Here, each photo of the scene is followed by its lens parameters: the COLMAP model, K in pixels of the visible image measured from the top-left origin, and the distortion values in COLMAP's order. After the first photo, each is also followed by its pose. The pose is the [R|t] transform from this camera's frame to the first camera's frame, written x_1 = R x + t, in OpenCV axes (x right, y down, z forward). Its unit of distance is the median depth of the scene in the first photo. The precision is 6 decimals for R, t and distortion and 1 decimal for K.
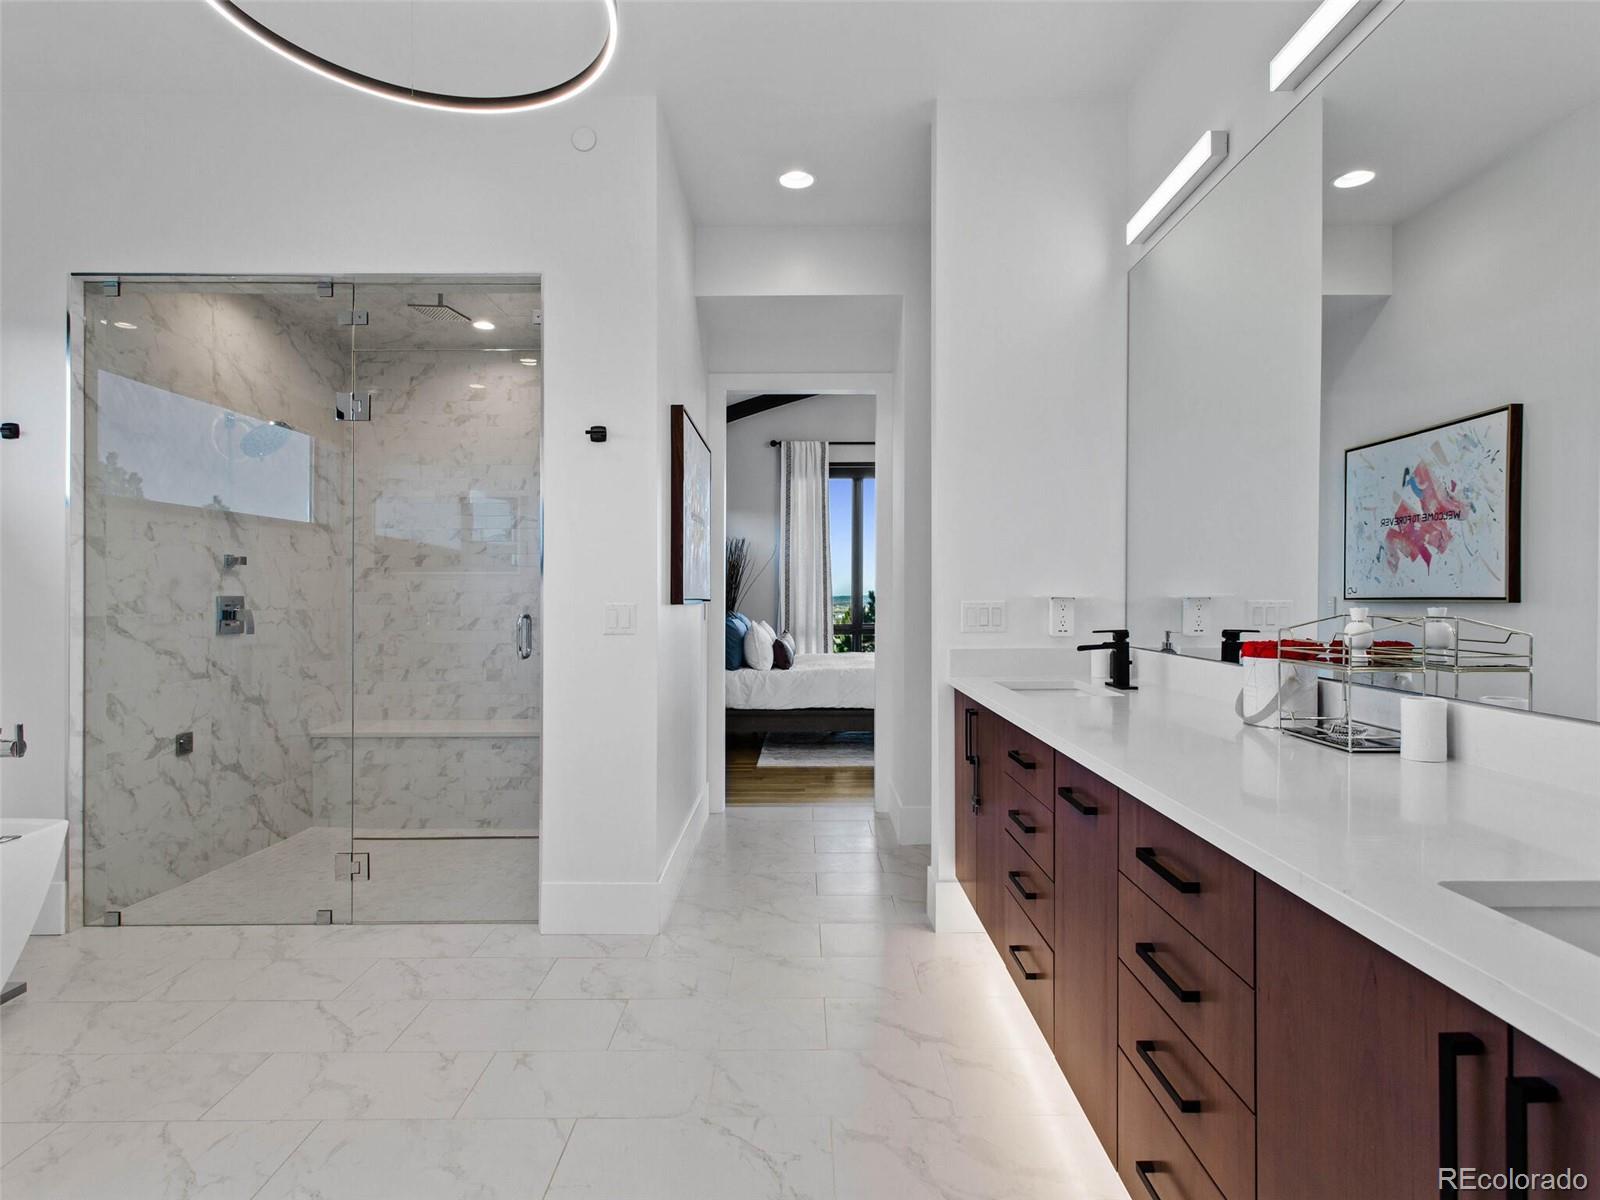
lens RADIAL K [[857.0, 0, 802.5], [0, 857.0, 599.6], [0, 0, 1]] dist [0.011894, -0.000222]
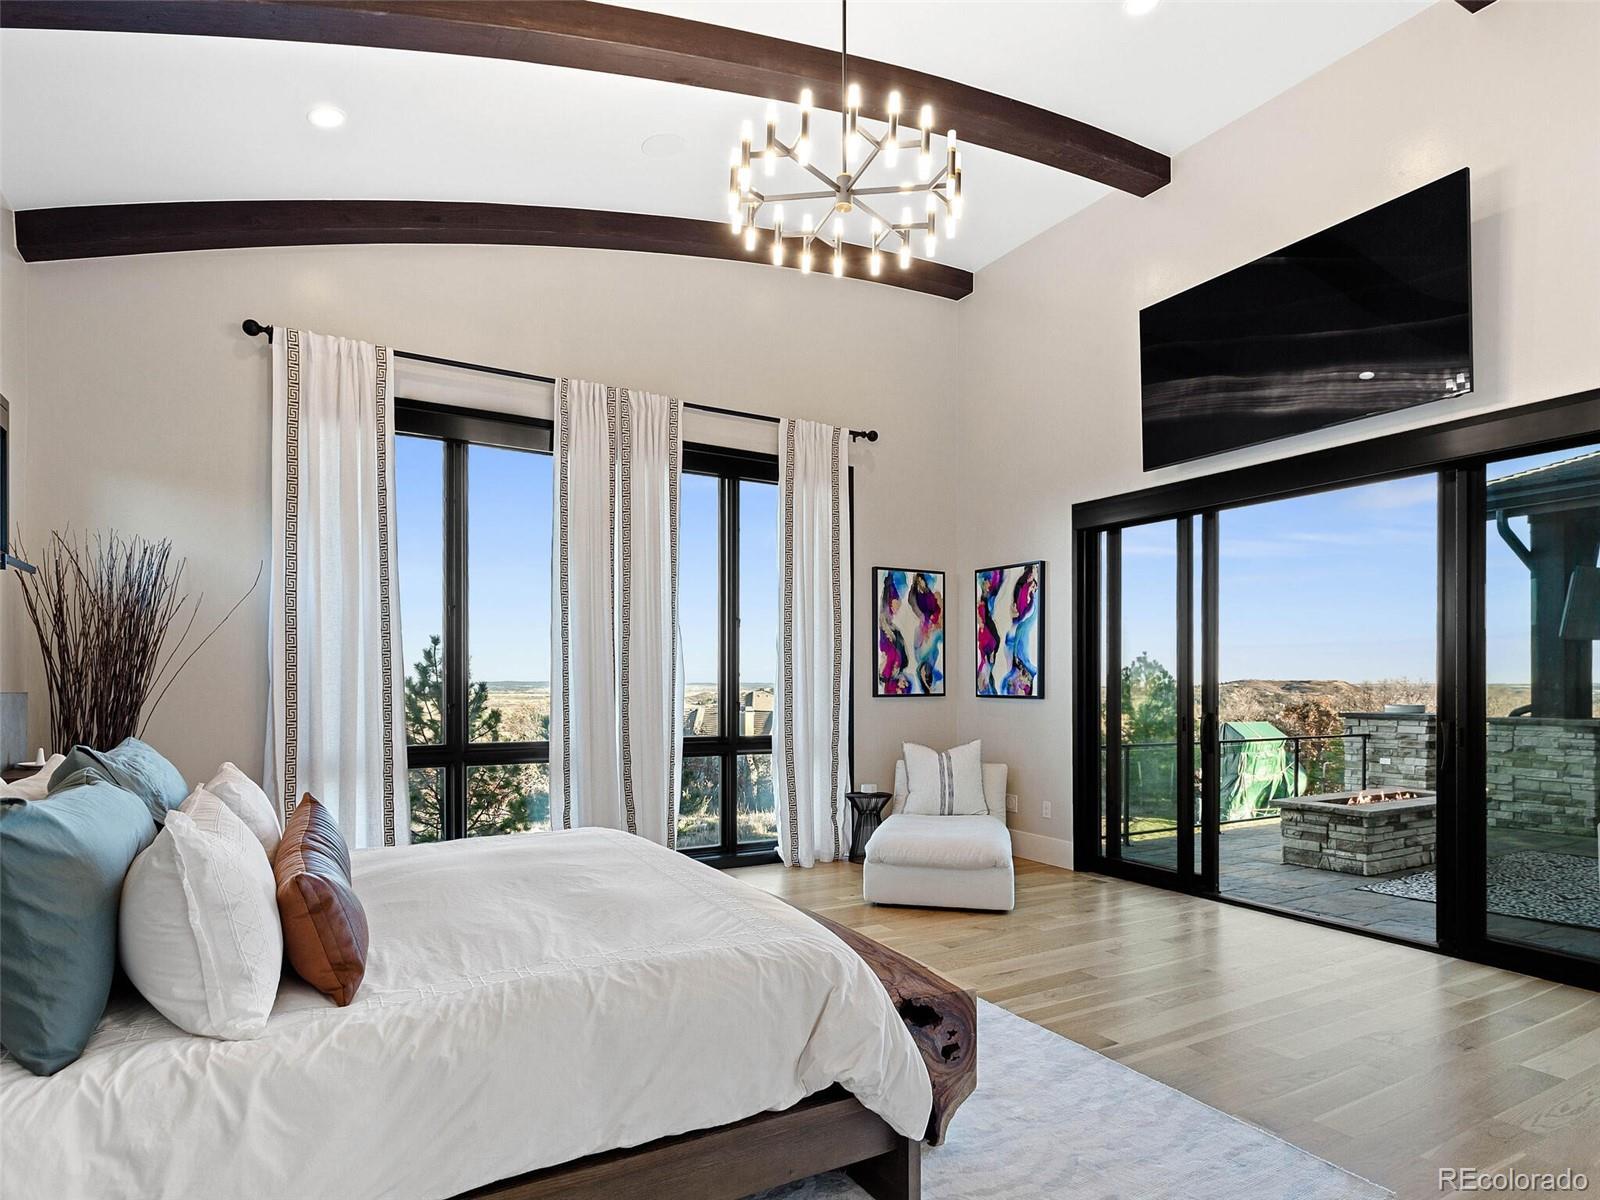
lens RADIAL K [[857.0, 0, 770.0], [0, 857.0, 677.7], [0, 0, 1]] dist [0.011894, -0.000222]
pose [[0.867205, -0.003147, 0.497941, -0.024466], [0.007195, 0.999955, -0.006211, -0.004099], [-0.497899, 0.008969, 0.867189, 0.504492]]
